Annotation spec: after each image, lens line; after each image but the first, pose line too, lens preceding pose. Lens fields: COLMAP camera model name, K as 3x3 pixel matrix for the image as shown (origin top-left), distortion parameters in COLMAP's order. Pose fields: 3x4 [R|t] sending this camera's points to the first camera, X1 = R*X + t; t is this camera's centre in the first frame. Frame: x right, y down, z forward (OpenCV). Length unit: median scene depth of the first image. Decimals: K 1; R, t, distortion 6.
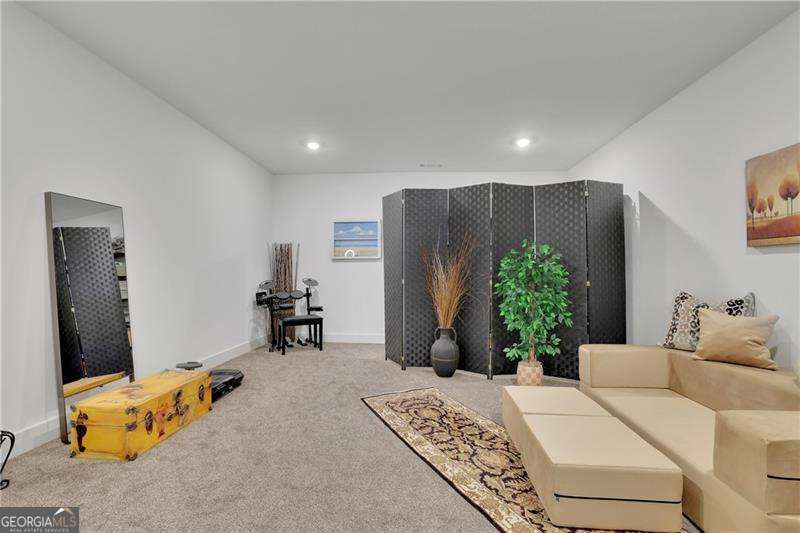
lens RADIAL K [[343.2, 0, 400.0], [0, 343.2, 266.5], [0, 0, 1]] dist [-0.046793, 0.000259]
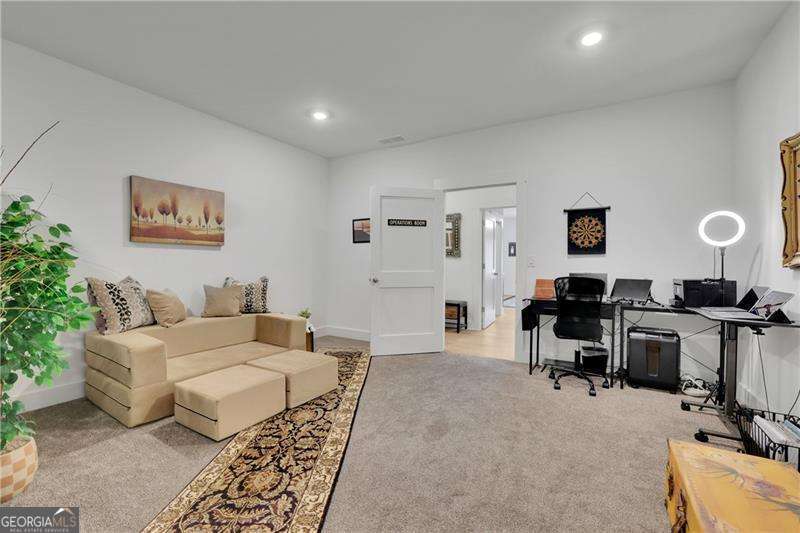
lens RADIAL K [[343.2, 0, 400.0], [0, 343.2, 266.5], [0, 0, 1]] dist [-0.046793, 0.000259]
pose [[-0.888935, -0.011045, 0.457901, -0.512970], [-0.008208, 0.999933, 0.008185, 0.021690], [-0.457960, 0.003518, -0.888966, 1.702262]]
